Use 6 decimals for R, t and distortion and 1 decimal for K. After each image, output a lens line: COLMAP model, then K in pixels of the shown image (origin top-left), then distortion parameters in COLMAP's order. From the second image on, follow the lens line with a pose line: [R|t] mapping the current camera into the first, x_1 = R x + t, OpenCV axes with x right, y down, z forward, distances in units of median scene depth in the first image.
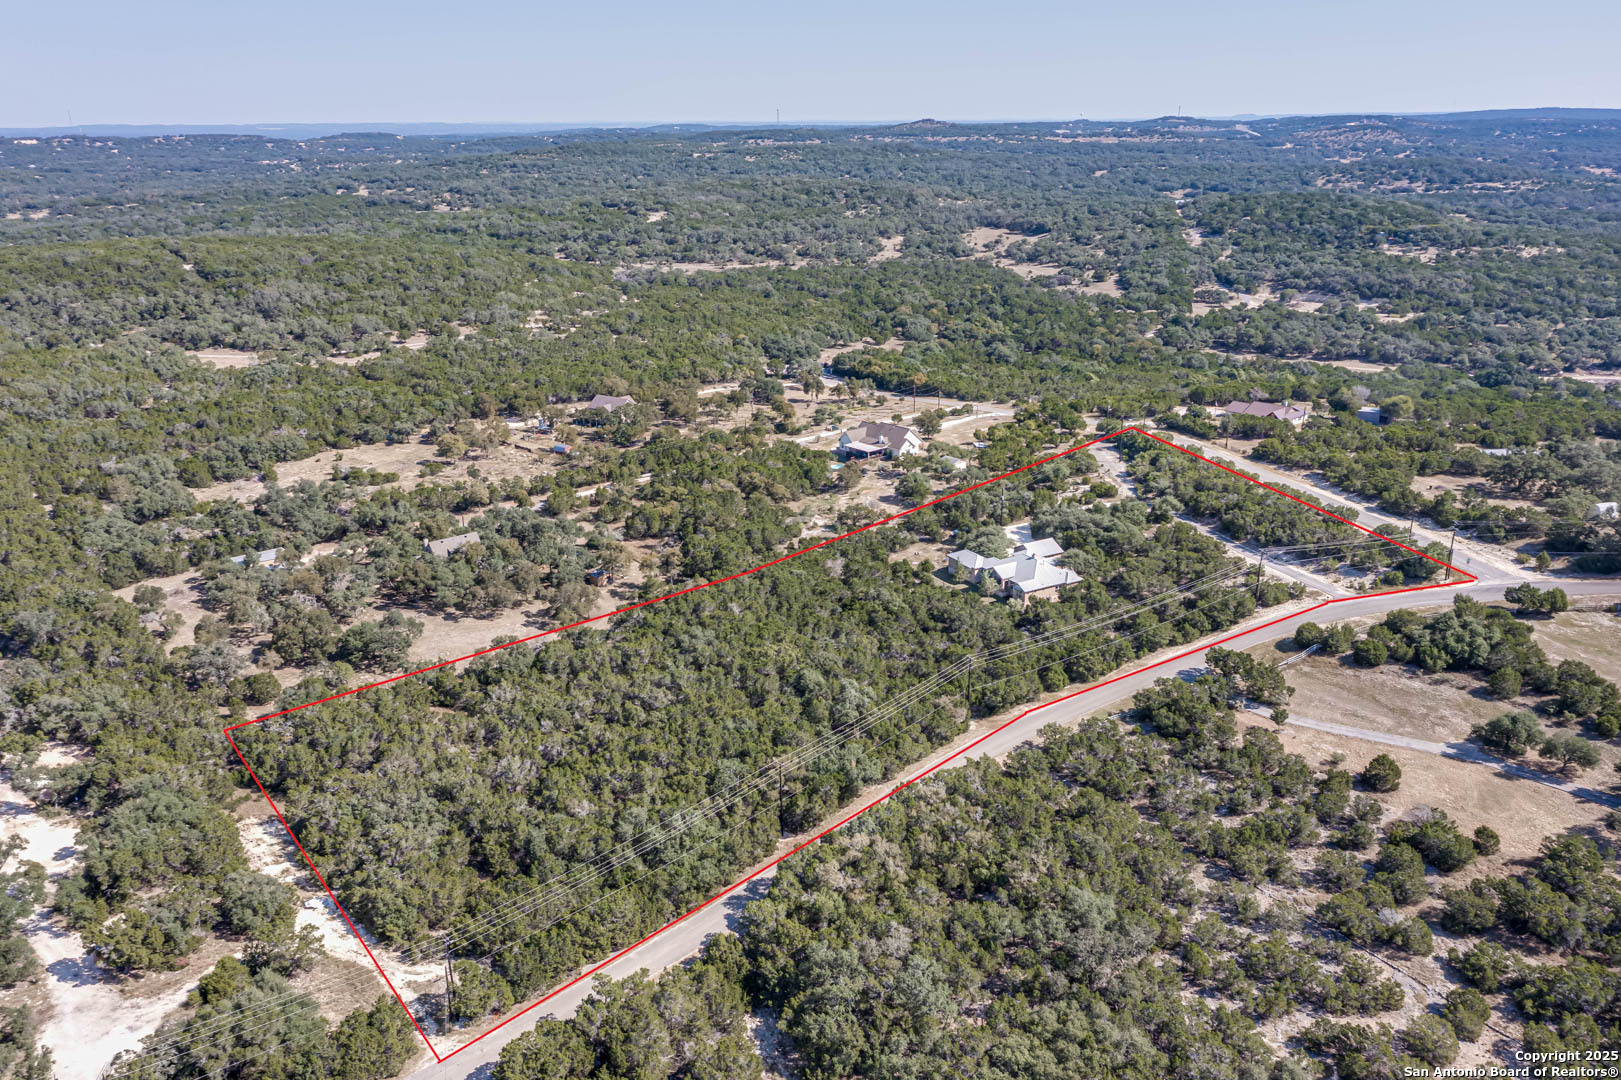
lens RADIAL K [[1310.6, 0, 810.5], [0, 1310.6, 540.0], [0, 0, 1]] dist [0.010685, 0.007372]
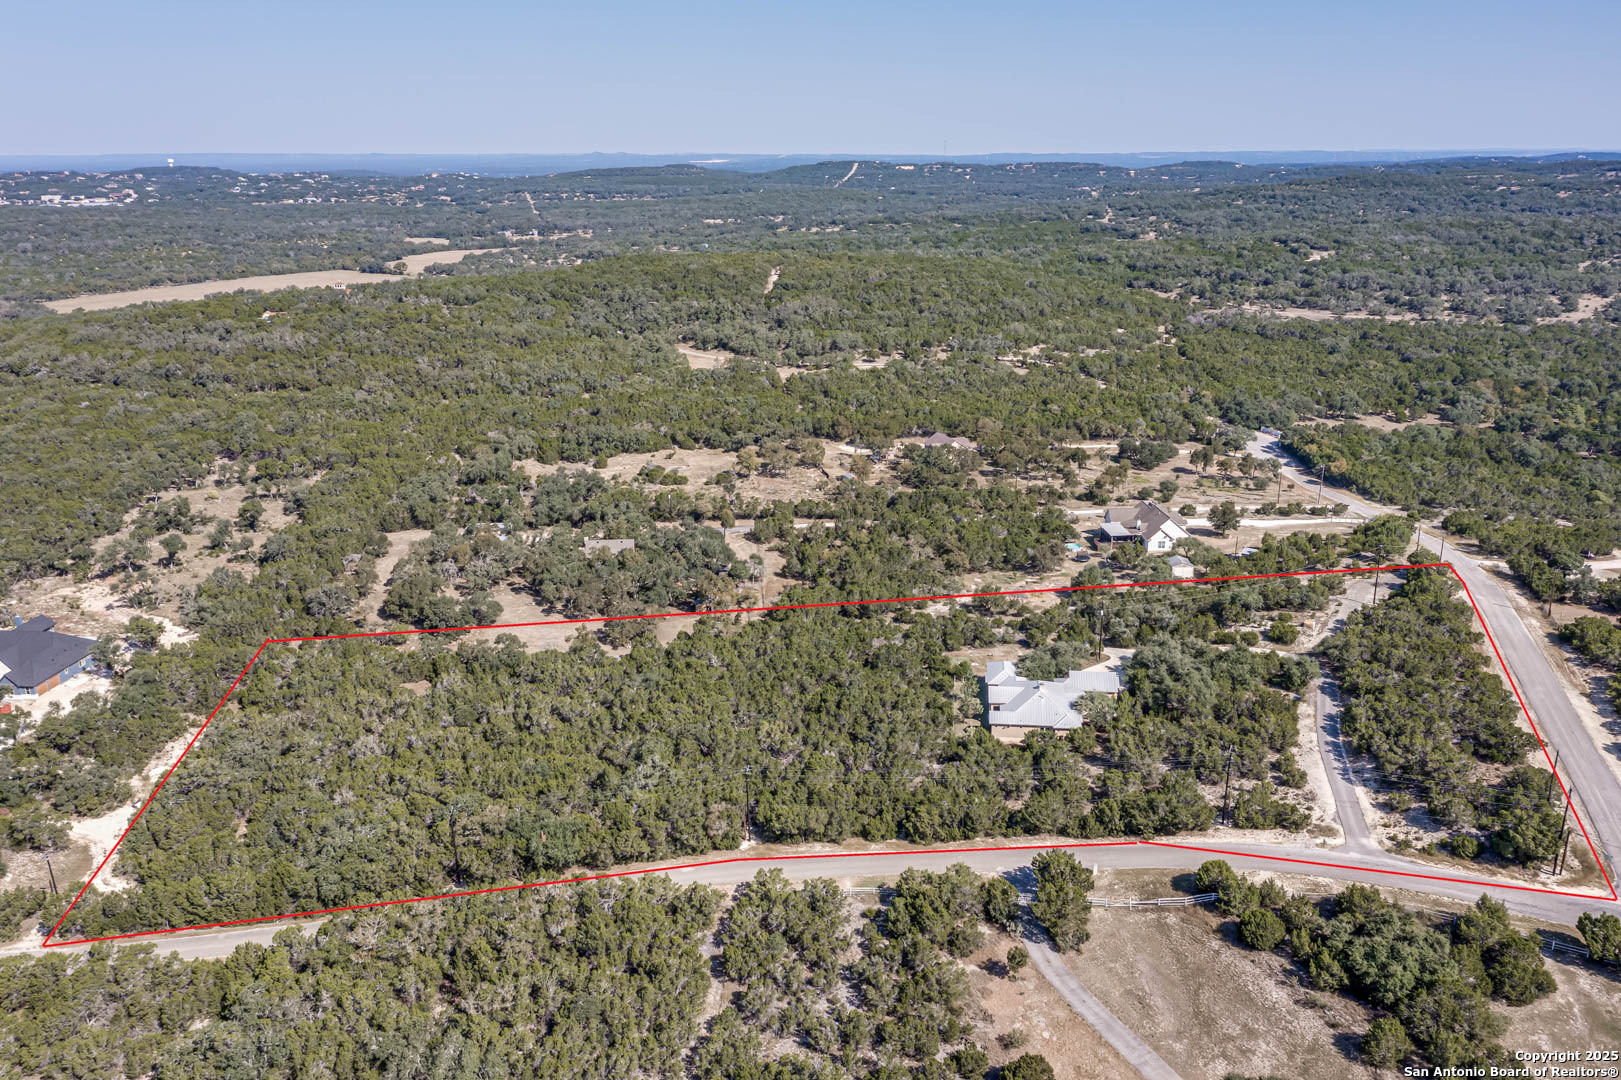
lens RADIAL K [[1310.6, 0, 810.5], [0, 1310.6, 540.0], [0, 0, 1]] dist [0.010685, 0.007372]
pose [[0.793645, 0.177110, -0.582030, 0.587310], [-0.188378, 0.981210, 0.041712, -0.095603], [0.578481, 0.076537, 0.812097, 0.282699]]
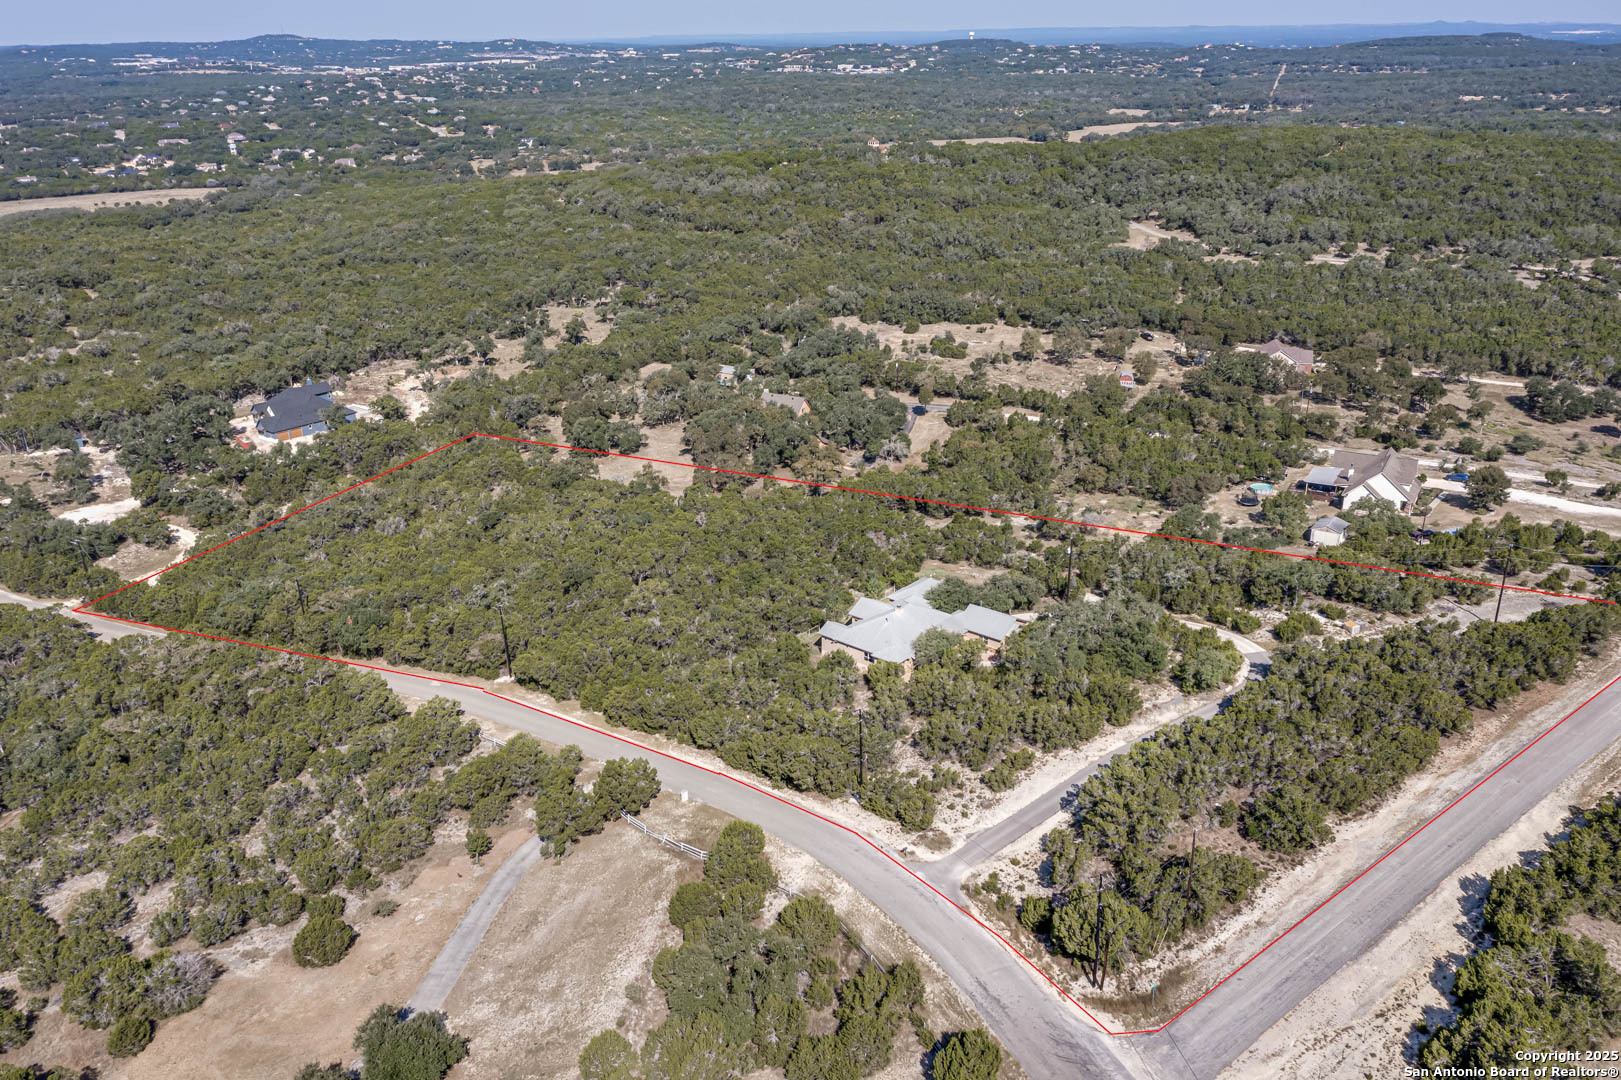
lens RADIAL K [[1310.6, 0, 810.5], [0, 1310.6, 540.0], [0, 0, 1]] dist [0.010685, 0.007372]
pose [[0.297613, 0.347911, -0.889036, 0.872046], [-0.285600, 0.921032, 0.264826, -0.220383], [0.910966, 0.175093, 0.373474, 0.790139]]
